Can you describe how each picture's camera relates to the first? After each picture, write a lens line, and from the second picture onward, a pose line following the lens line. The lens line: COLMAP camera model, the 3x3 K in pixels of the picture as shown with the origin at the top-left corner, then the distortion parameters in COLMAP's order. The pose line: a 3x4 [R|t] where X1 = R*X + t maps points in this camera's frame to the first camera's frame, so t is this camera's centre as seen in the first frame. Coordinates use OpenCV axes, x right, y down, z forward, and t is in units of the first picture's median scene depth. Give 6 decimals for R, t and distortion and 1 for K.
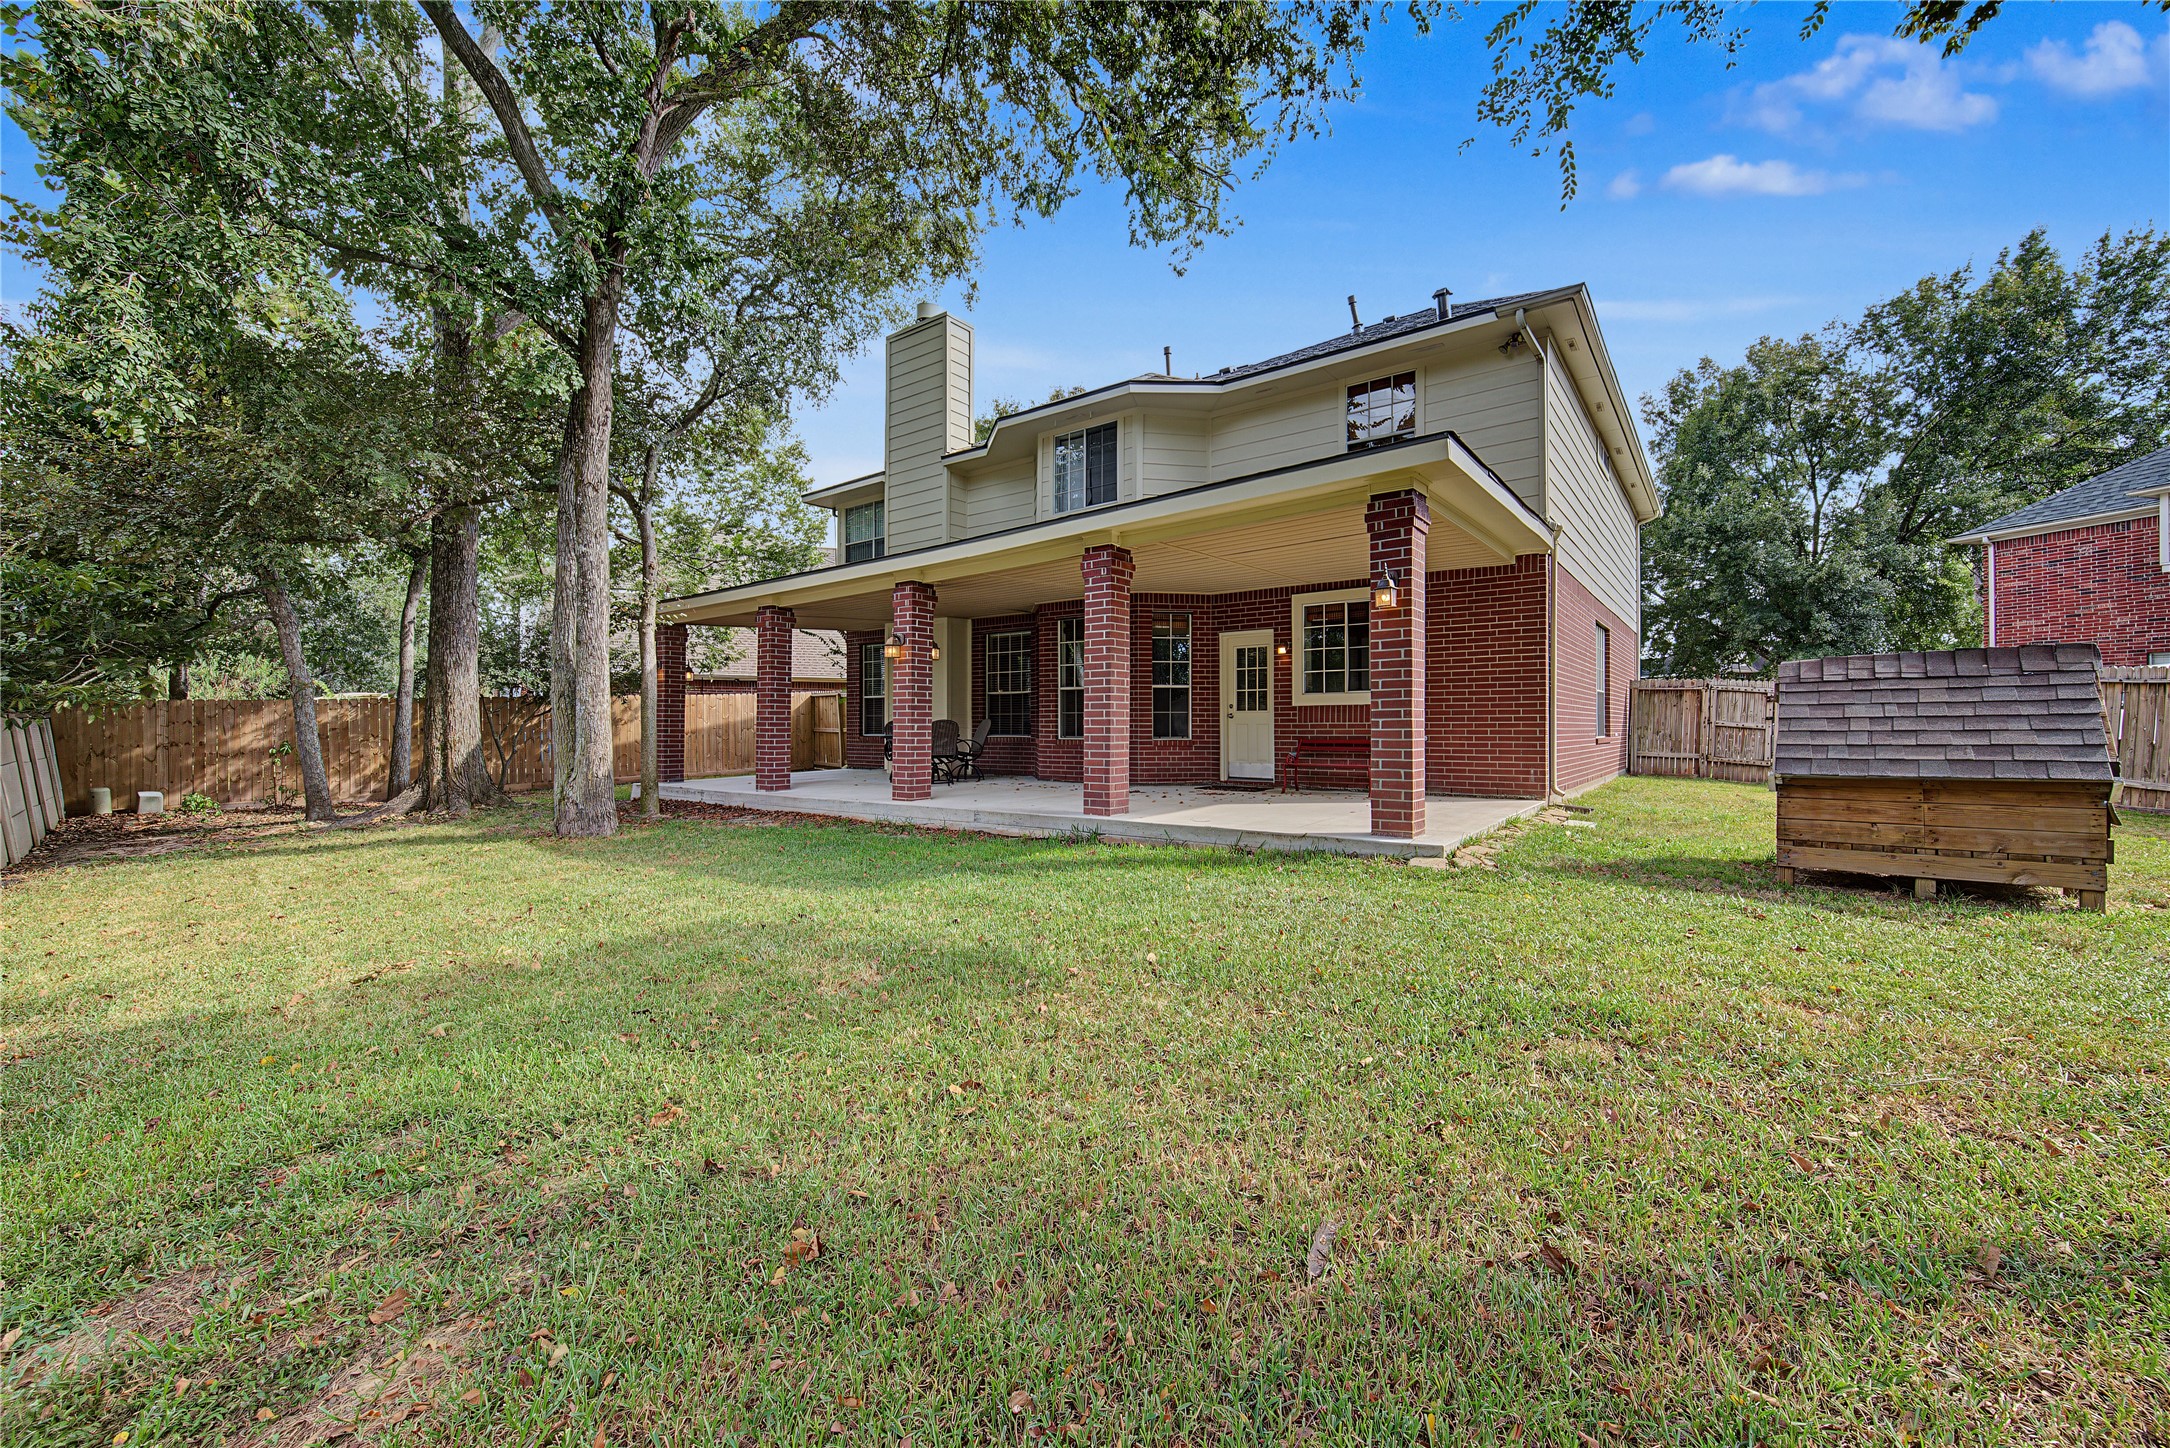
lens RADIAL K [[855.6, 0, 1089.5], [0, 855.6, 722.9], [0, 0, 1]] dist [0.003395, -0.000921]
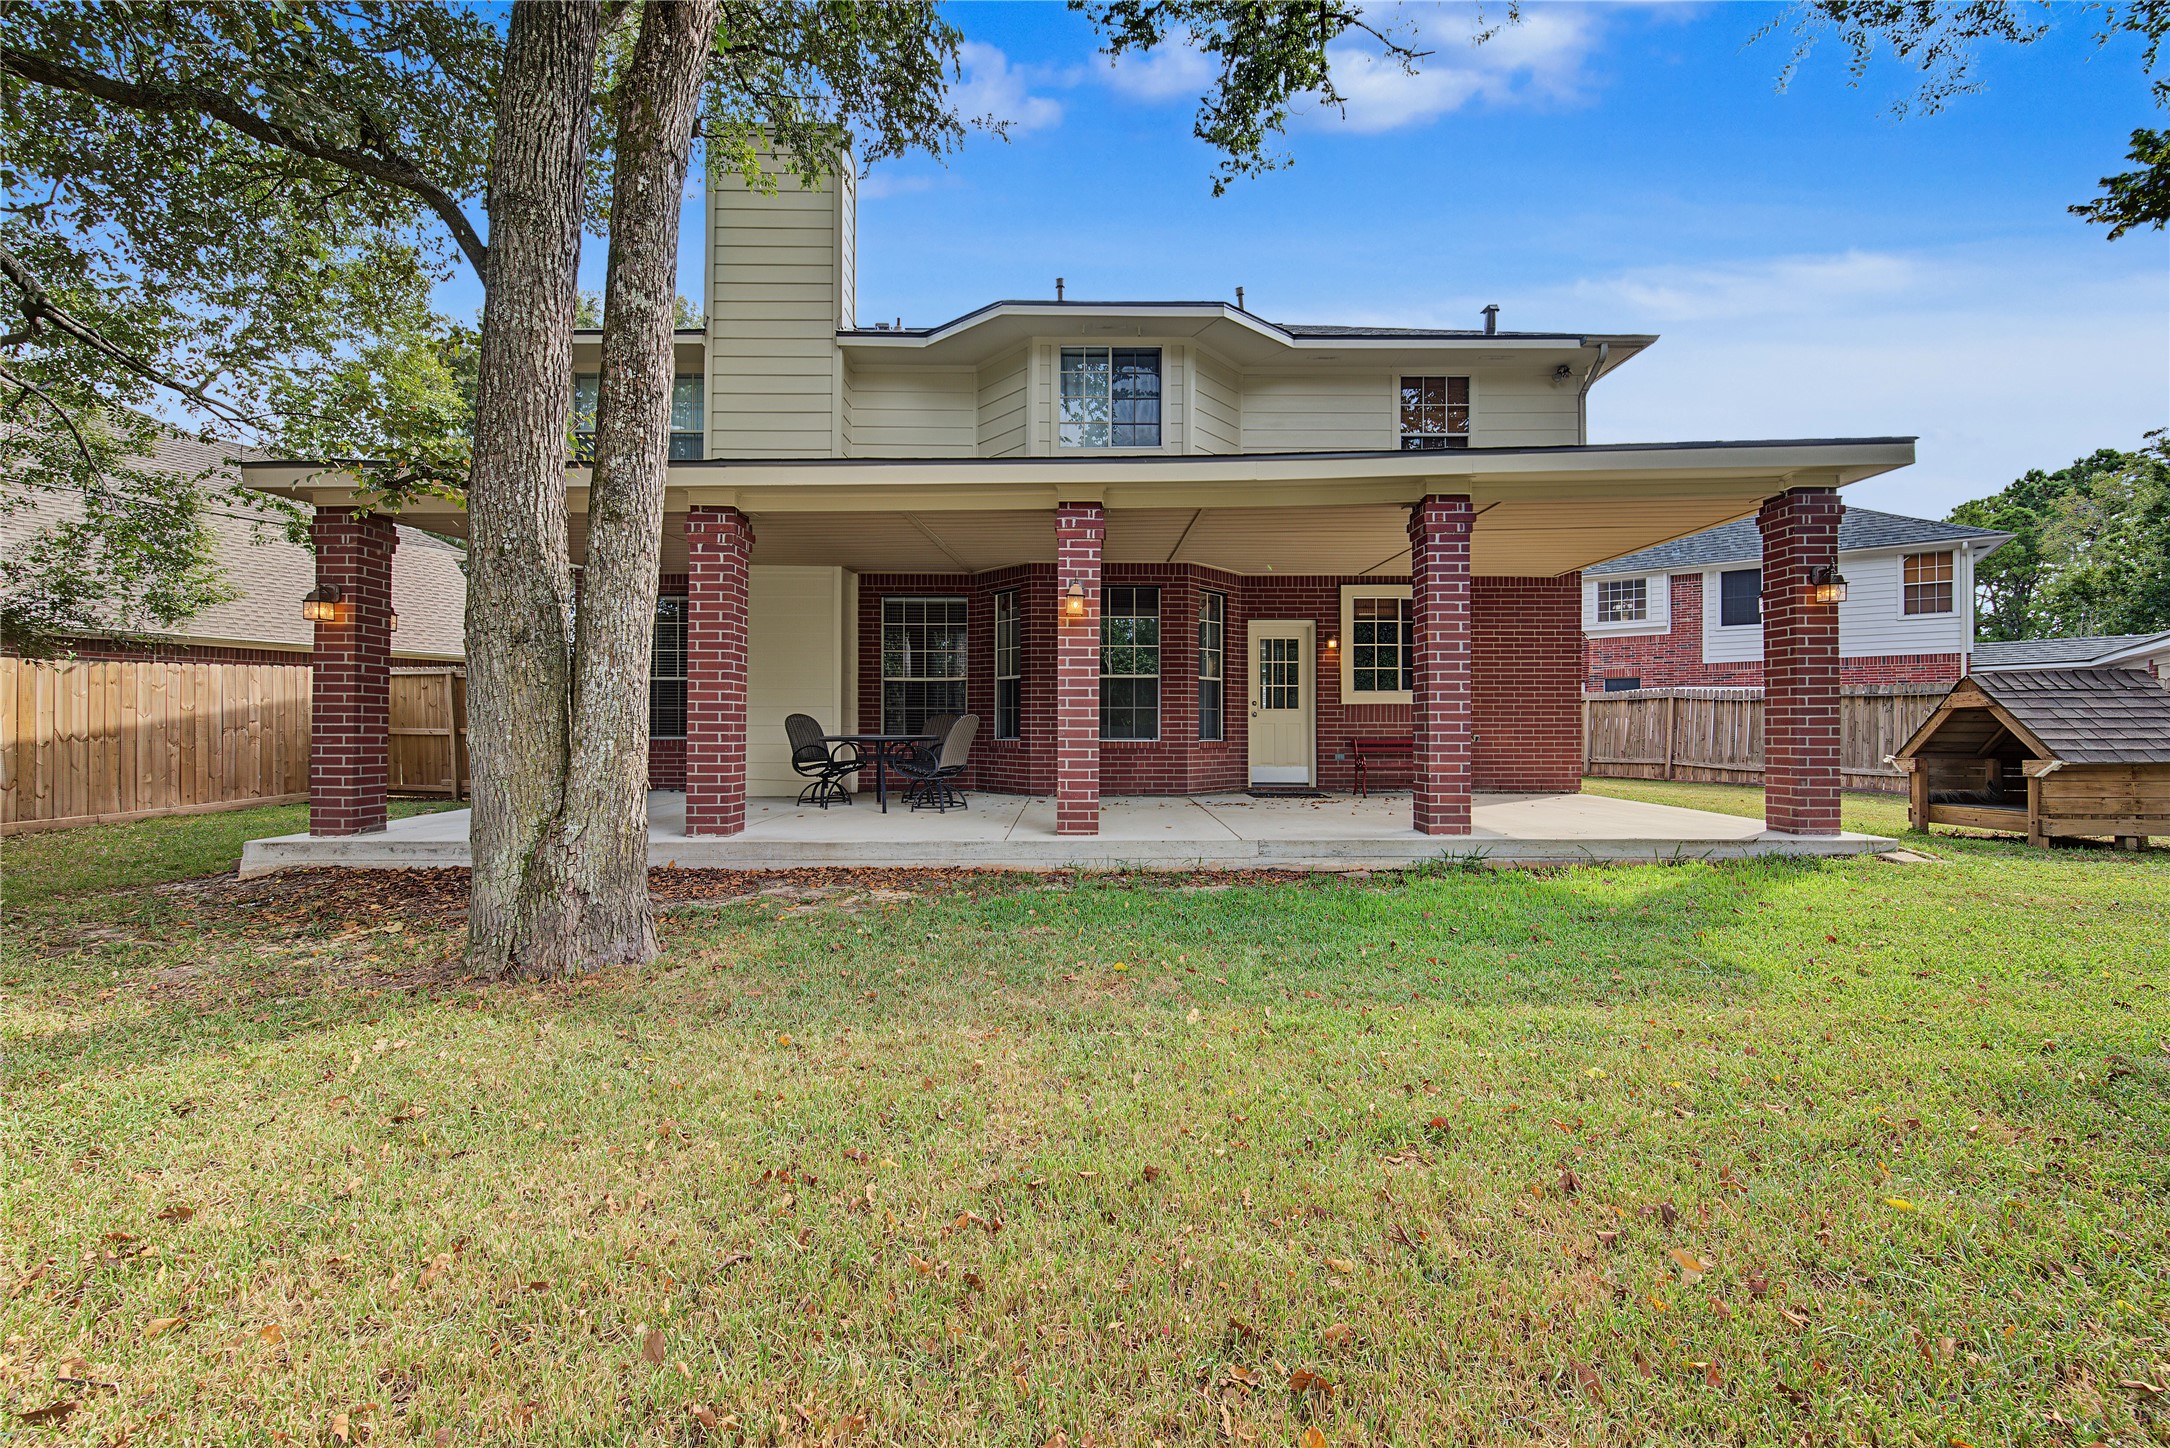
lens RADIAL K [[855.6, 0, 1083.5], [0, 855.6, 729.1], [0, 0, 1]] dist [0.003395, -0.000921]
pose [[0.798116, 0.004494, 0.602487, -0.524015], [-0.004975, 0.999987, -0.000869, 0.008941], [-0.602483, -0.002304, 0.798128, 0.407048]]
